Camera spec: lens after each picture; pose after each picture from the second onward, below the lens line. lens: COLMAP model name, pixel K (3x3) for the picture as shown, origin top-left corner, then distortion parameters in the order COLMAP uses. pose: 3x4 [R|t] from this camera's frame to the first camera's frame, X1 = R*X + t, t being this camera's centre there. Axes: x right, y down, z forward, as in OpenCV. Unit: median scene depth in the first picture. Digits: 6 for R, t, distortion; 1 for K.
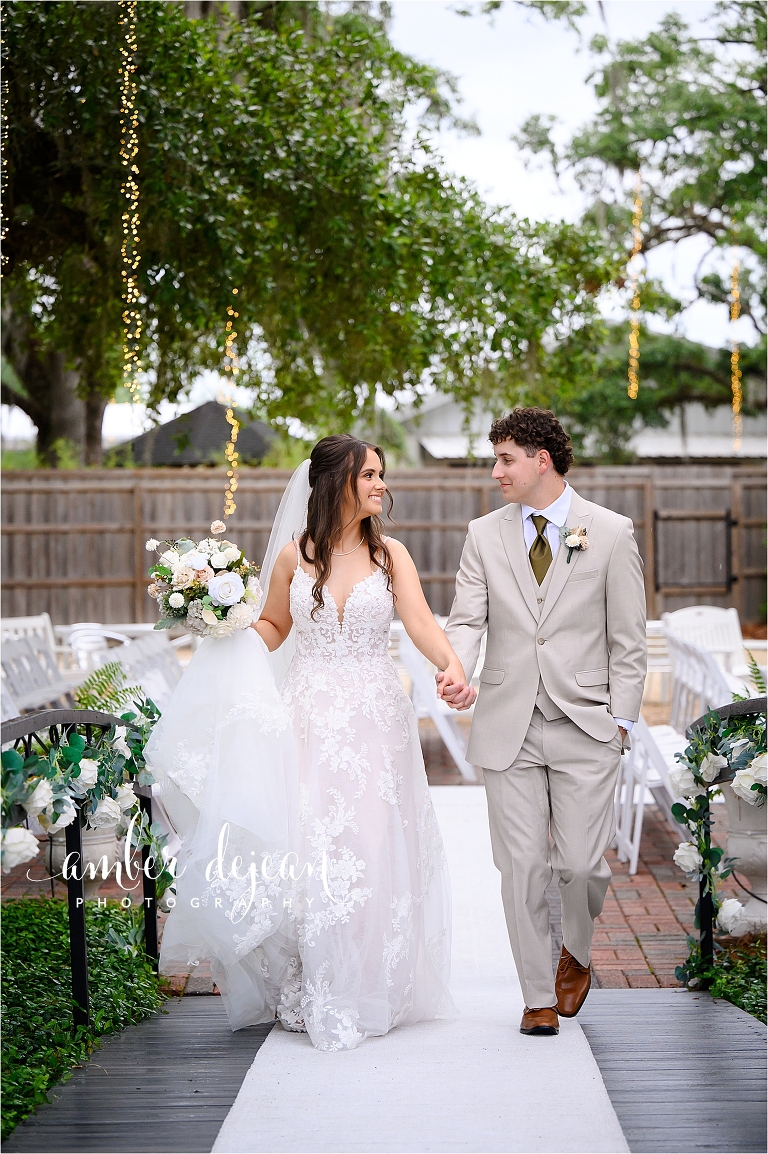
lens RADIAL K [[2335.6, 0, 385.3], [0, 2335.6, 593.8], [0, 0, 1]] dist [-0.050752, -0.008834]
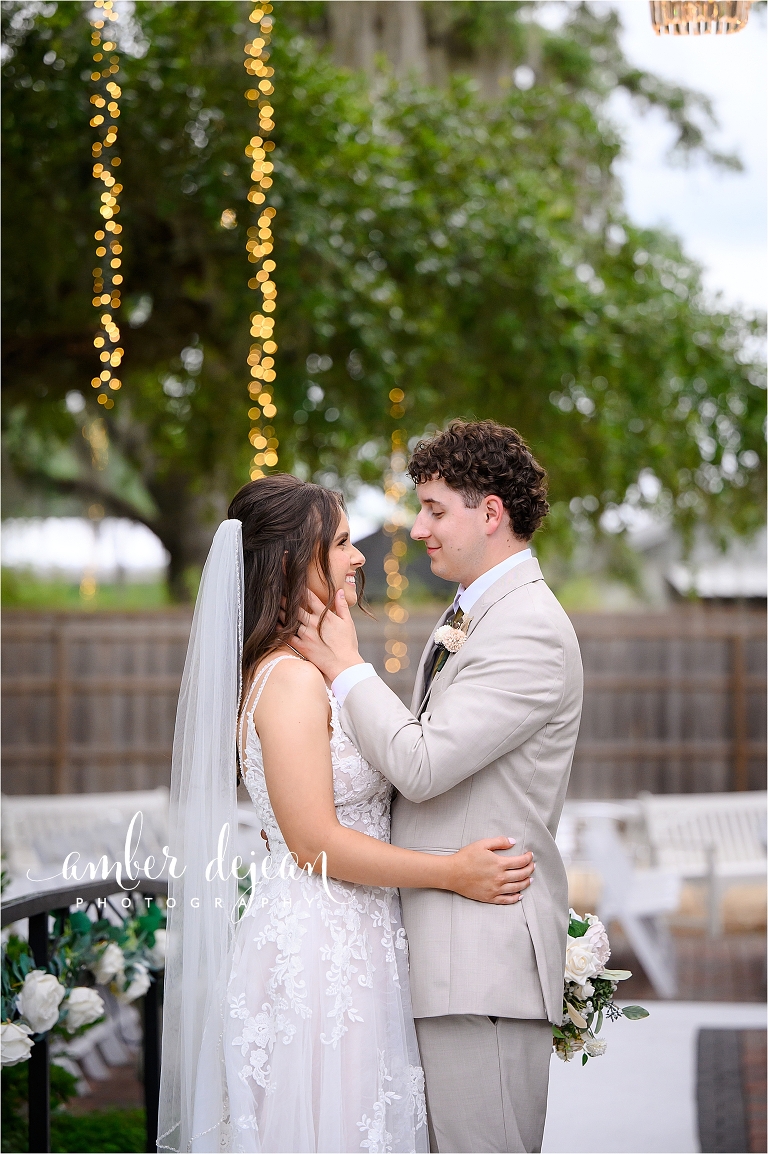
lens RADIAL K [[3154.9, 0, 384.0], [0, 3154.9, 577.0], [0, 0, 1]] dist [0.238653, 0.392101]
pose [[0.996573, 0.003825, -0.082635, 0.012393], [-0.008882, 0.998103, -0.060919, 0.000818], [0.082245, 0.061444, 0.994716, -0.053419]]
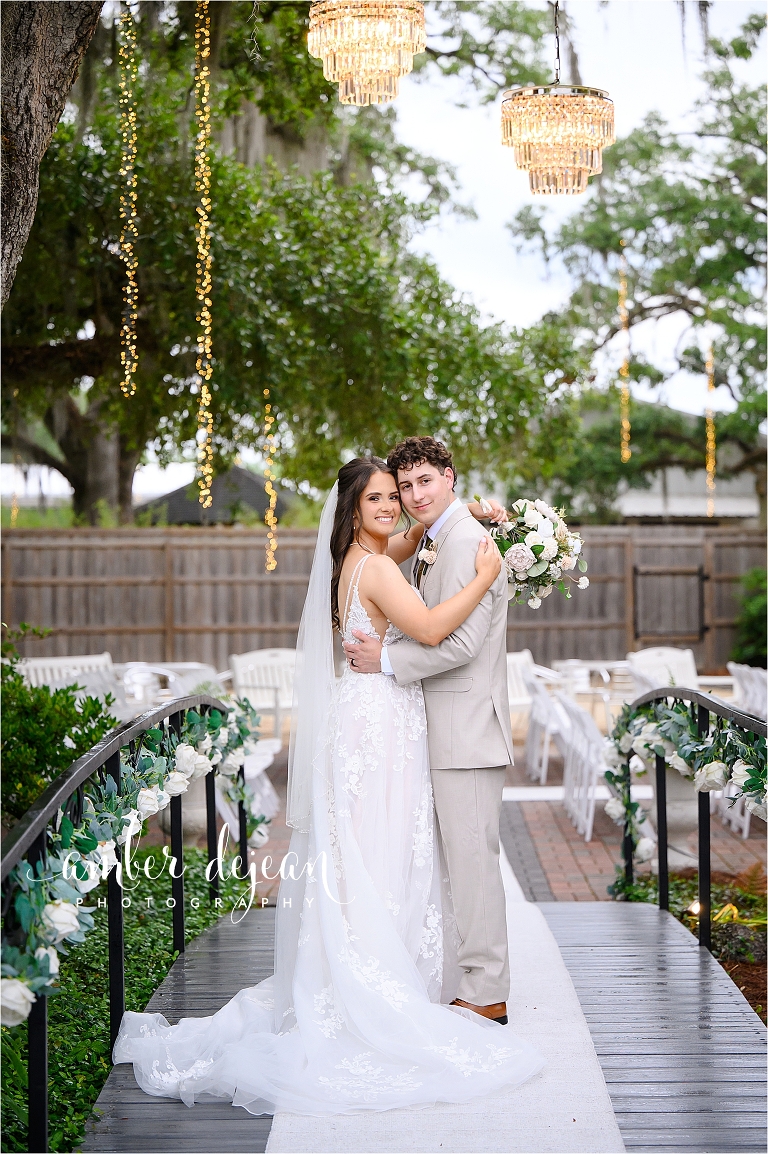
lens RADIAL K [[2335.6, 0, 385.3], [0, 2335.6, 593.8], [0, 0, 1]] dist [-0.050752, -0.008834]
pose [[0.999996, 0.002531, 0.000852, -0.003478], [-0.002511, 0.999735, -0.022889, 0.003036], [-0.000909, 0.022887, 0.999738, -0.105278]]
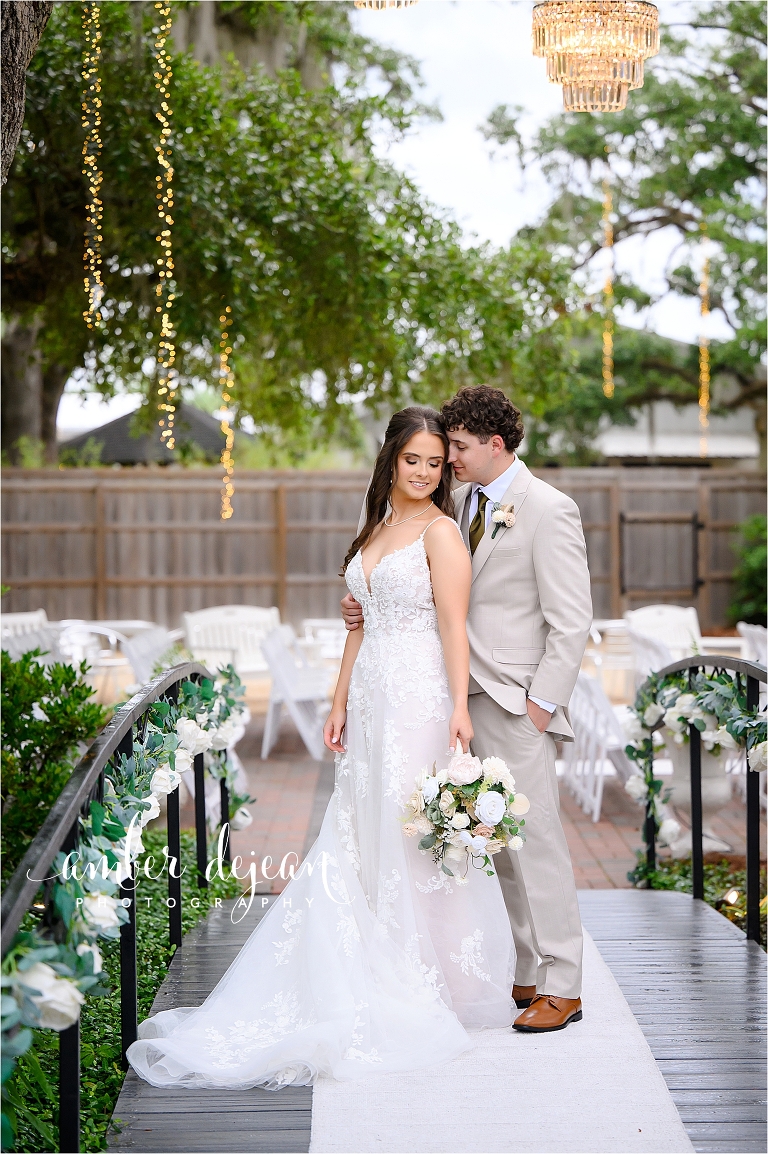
lens RADIAL K [[2623.9, 0, 387.4], [0, 2623.9, 598.2], [0, 0, 1]] dist [0.073543, -0.307315]
pose [[0.999675, 0.004778, 0.025041, -0.011245], [-0.004755, 0.999988, -0.000999, 0.001996], [-0.025045, 0.000879, 0.999686, -0.110939]]
